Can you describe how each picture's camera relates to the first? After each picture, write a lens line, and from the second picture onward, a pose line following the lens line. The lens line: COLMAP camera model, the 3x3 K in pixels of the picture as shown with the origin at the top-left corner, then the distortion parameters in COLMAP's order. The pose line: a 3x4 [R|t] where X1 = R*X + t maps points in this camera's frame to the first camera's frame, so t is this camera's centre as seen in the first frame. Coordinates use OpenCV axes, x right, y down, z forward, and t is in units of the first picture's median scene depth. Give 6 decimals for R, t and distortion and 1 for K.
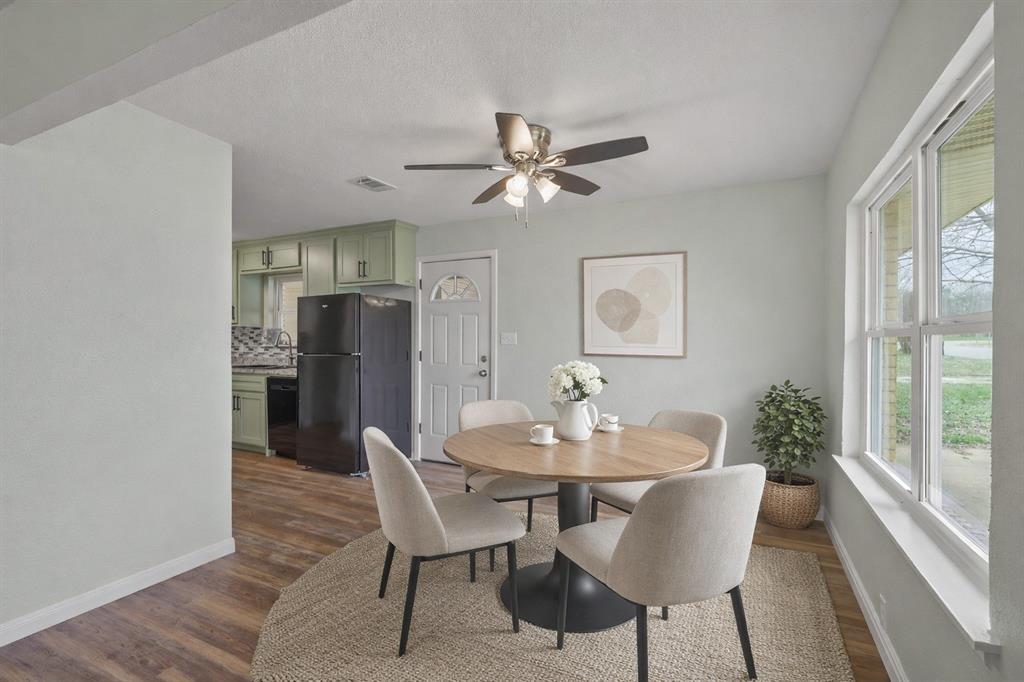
lens RADIAL K [[472.4, 0, 511.8], [0, 472.4, 347.3], [0, 0, 1]] dist [0.004905, 0.000769]
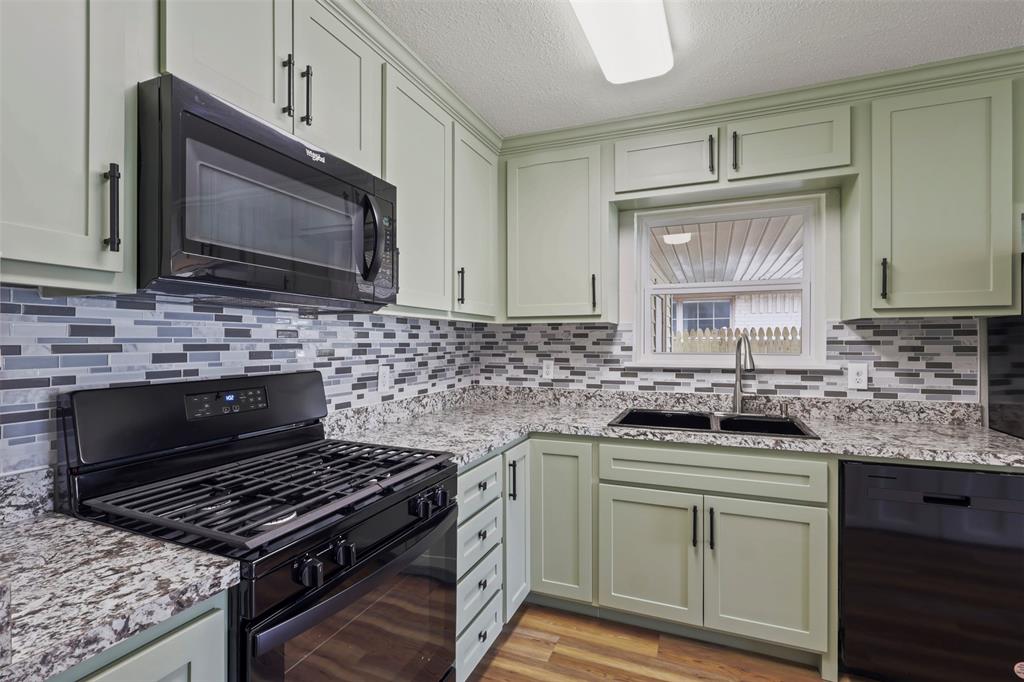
lens RADIAL K [[473.8, 0, 511.9], [0, 473.8, 344.6], [0, 0, 1]] dist [-0.000725, -0.000401]
pose [[0.997548, -0.004087, 0.069871, -0.685114], [0.004196, 0.999990, -0.001413, -0.024262], [-0.069864, 0.001703, 0.997555, 0.575324]]
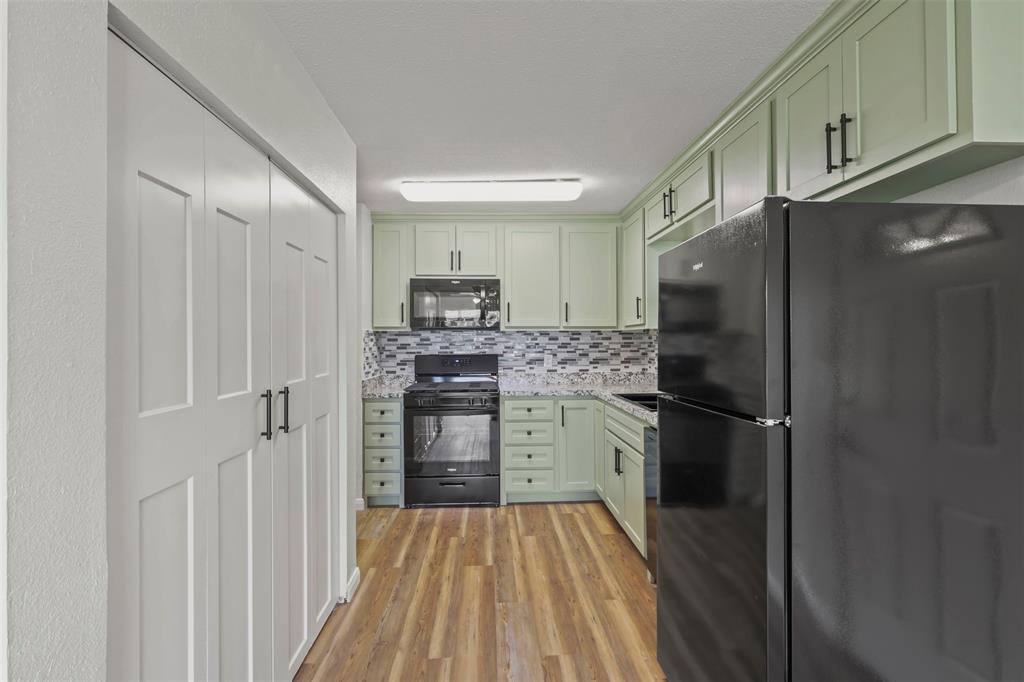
lens RADIAL K [[473.8, 0, 507.2], [0, 473.8, 336.1], [0, 0, 1]] dist [-0.000725, -0.000401]
pose [[0.479291, -0.019262, -0.877445, -0.117929], [-0.001432, 0.999741, -0.022729, -0.020017], [0.877655, 0.012151, 0.479139, 0.540900]]
